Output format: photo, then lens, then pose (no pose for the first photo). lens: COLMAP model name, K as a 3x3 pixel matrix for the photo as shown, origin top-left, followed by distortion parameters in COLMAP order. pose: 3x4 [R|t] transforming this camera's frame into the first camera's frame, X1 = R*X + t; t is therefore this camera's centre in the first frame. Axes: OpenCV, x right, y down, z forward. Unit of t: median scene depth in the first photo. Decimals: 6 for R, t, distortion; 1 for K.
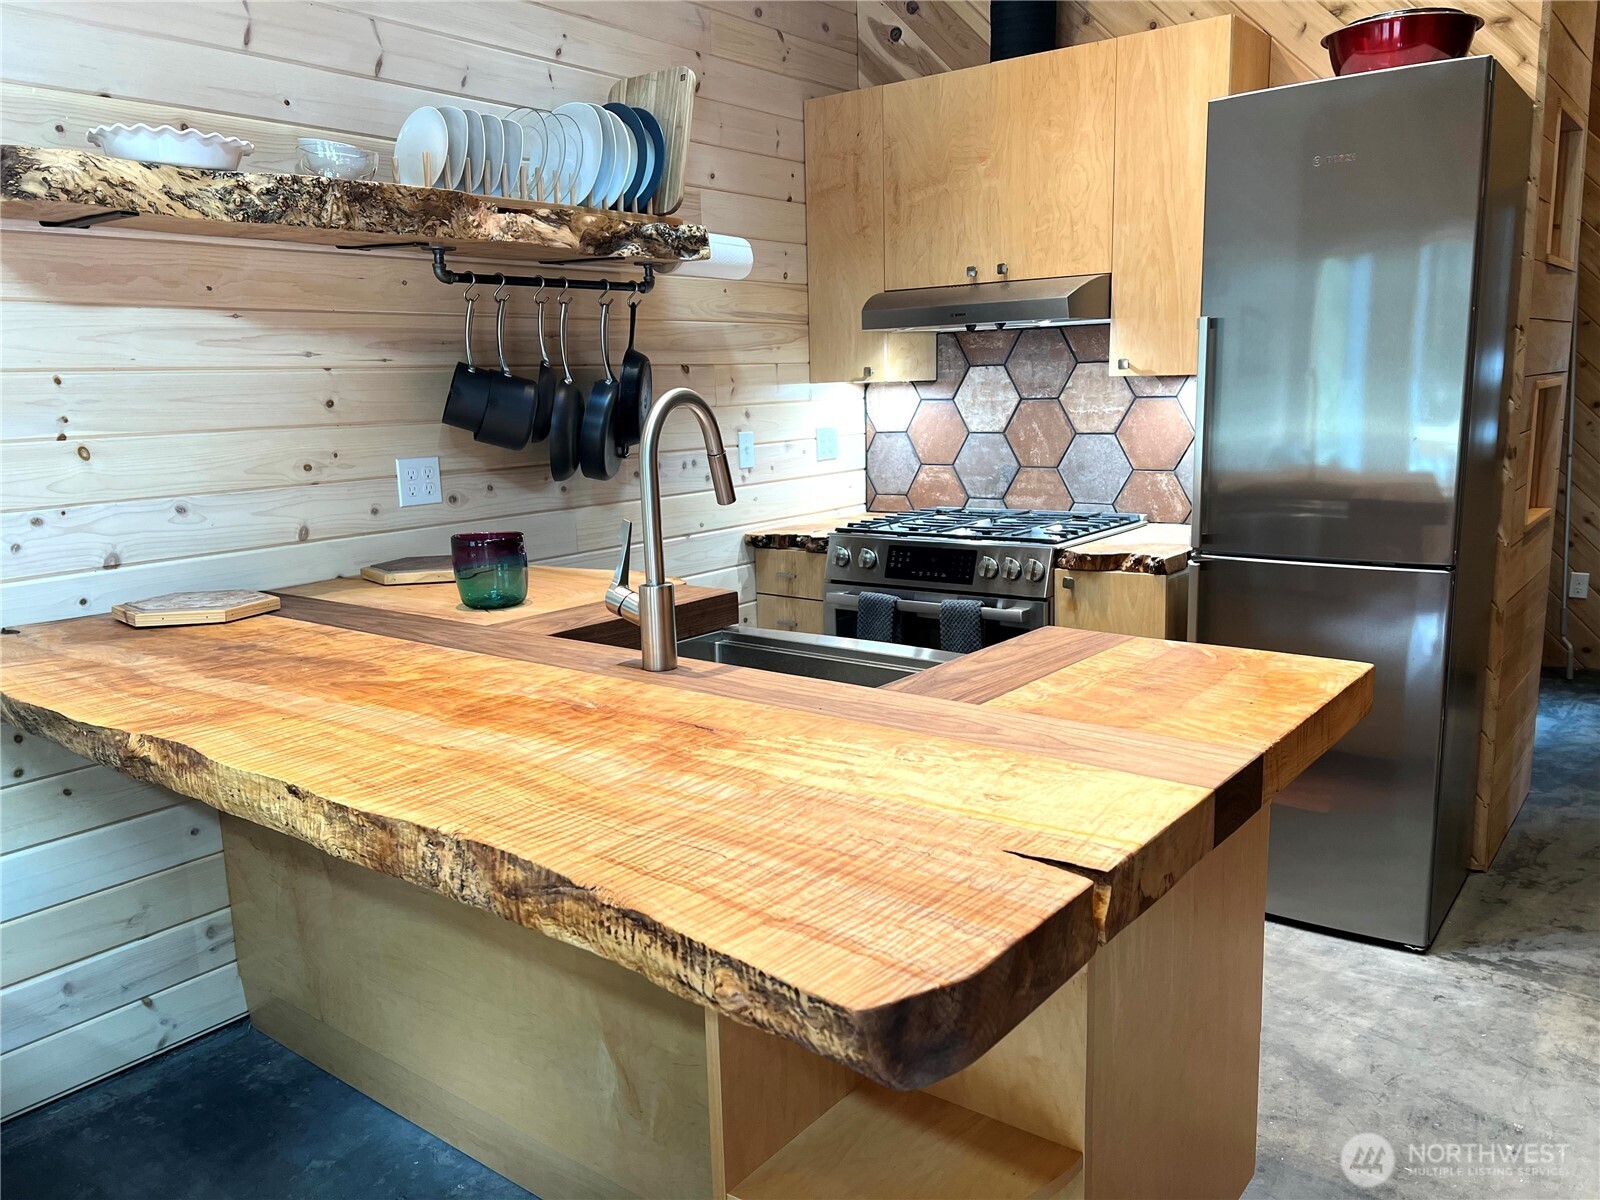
lens RADIAL K [[1202.8, 0, 798.5], [0, 1202.8, 603.7], [0, 0, 1]] dist [0.043950, -0.040589]
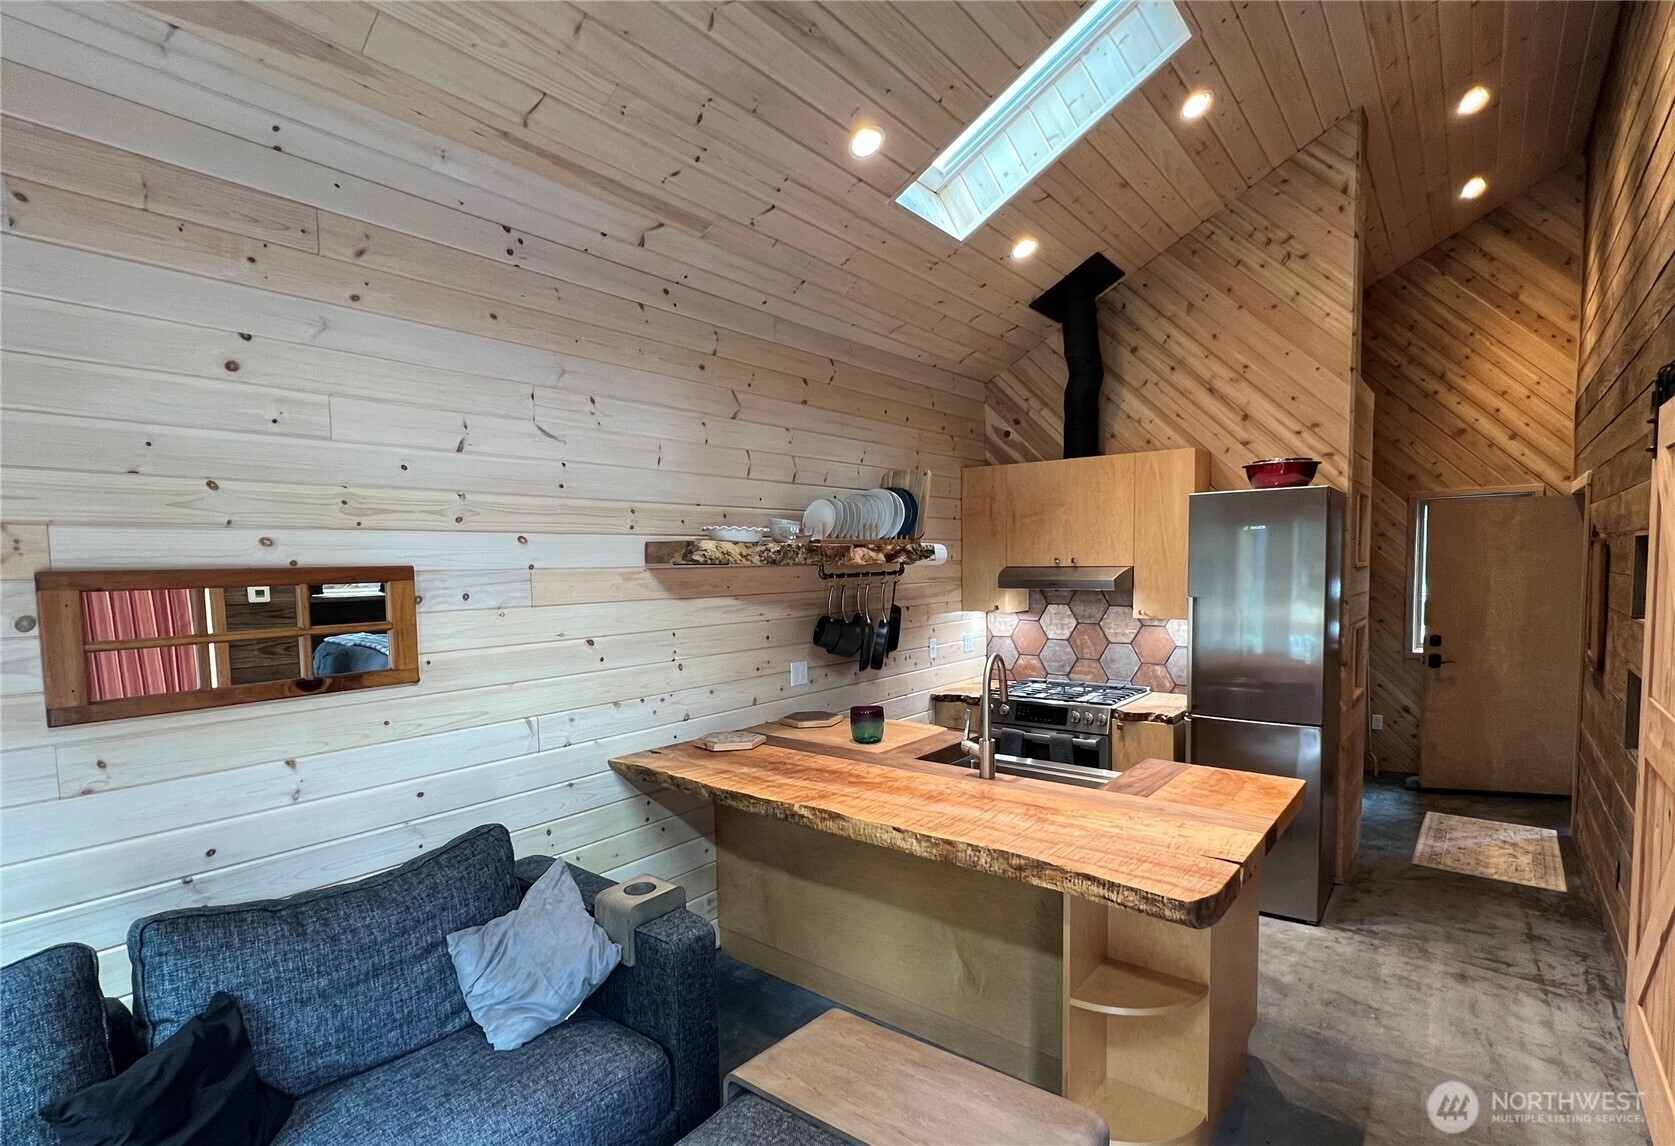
lens RADIAL K [[812.2, 0, 834.1], [0, 812.2, 613.9], [0, 0, 1]] dist [0.003261, -0.000421]
pose [[0.999893, 0.012480, -0.007655, -0.259144], [-0.013282, 0.993207, -0.115600, -0.046403], [0.006161, 0.115689, 0.993266, -0.360484]]
